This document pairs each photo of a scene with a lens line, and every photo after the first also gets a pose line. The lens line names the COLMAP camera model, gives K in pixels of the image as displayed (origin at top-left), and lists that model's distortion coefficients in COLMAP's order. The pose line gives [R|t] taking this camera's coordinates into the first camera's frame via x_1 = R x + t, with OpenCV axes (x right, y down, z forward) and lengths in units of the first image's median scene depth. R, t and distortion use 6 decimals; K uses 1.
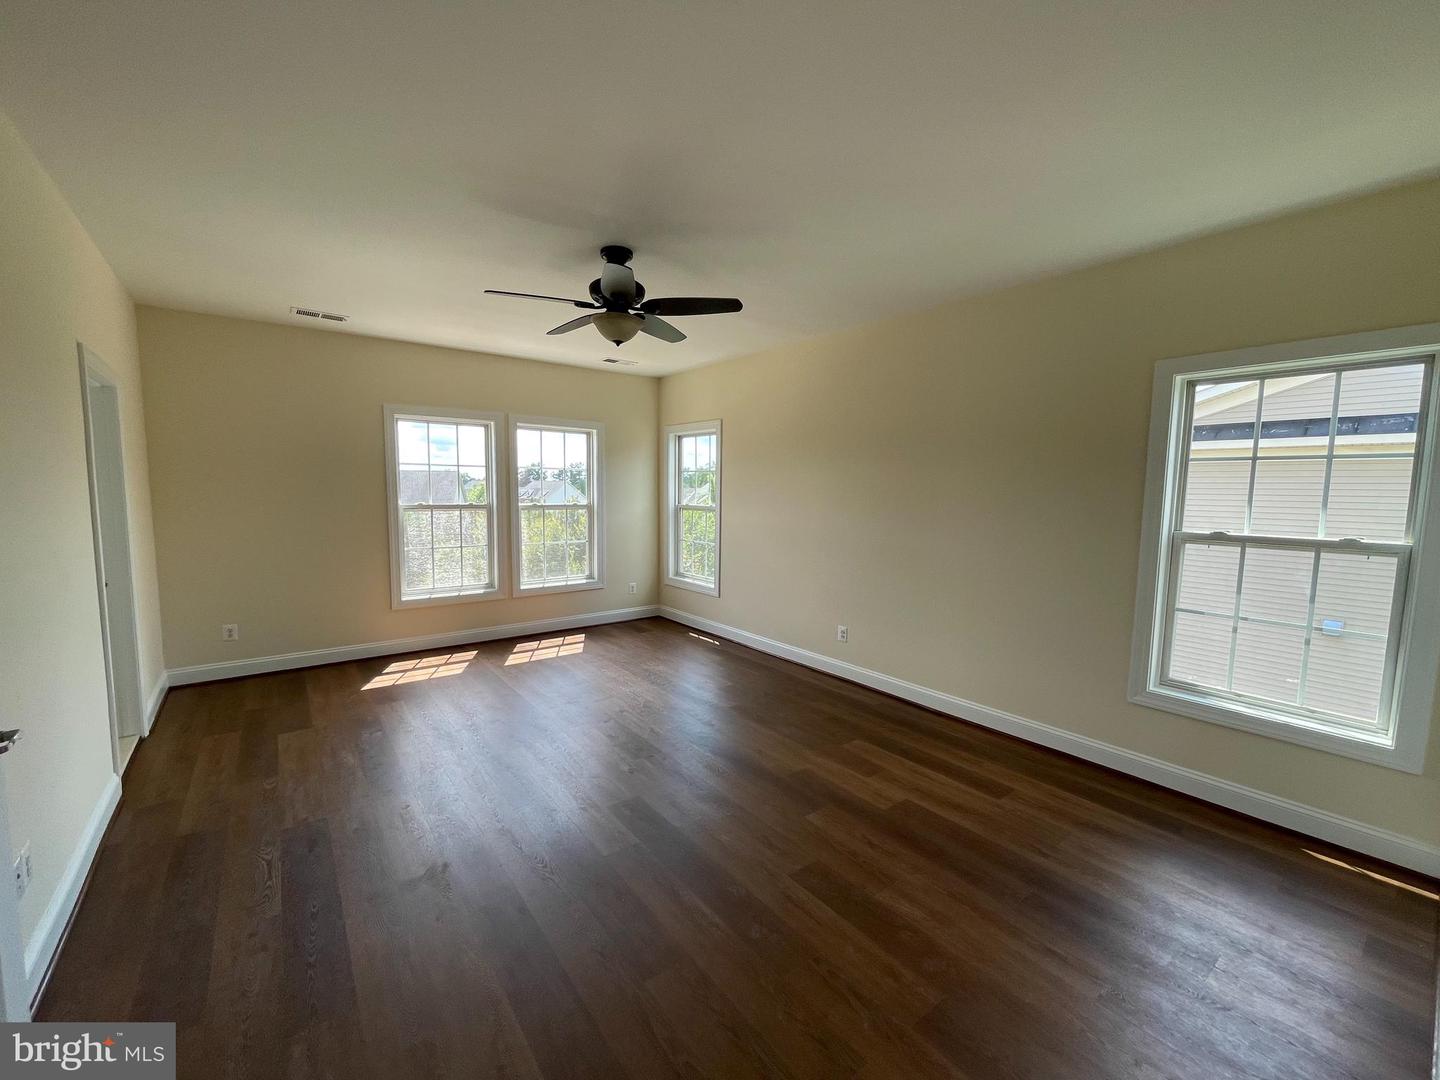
lens RADIAL K [[582.9, 0, 711.1], [0, 582.9, 549.2], [0, 0, 1]] dist [-0.000502, 0.000188]
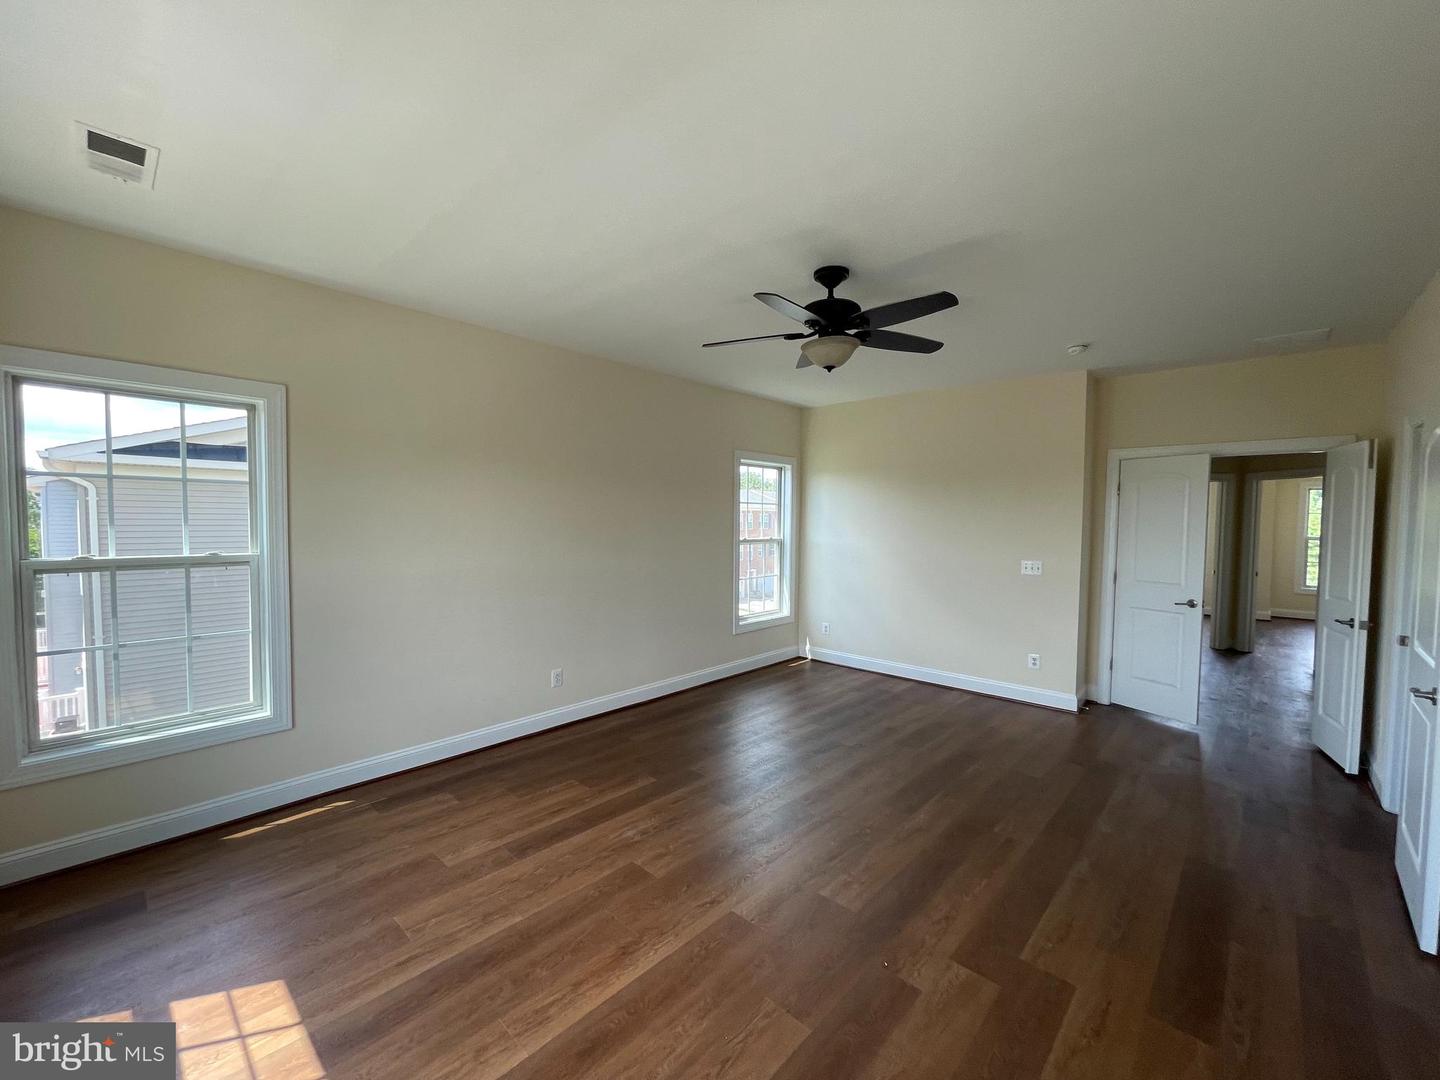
lens RADIAL K [[582.9, 0, 714.5], [0, 582.9, 535.0], [0, 0, 1]] dist [-0.000502, 0.000188]
pose [[-0.151048, -0.053823, 0.987060, -0.163910], [0.103295, 0.992191, 0.069909, -0.027757], [-0.983115, 0.112518, -0.144309, 0.198808]]
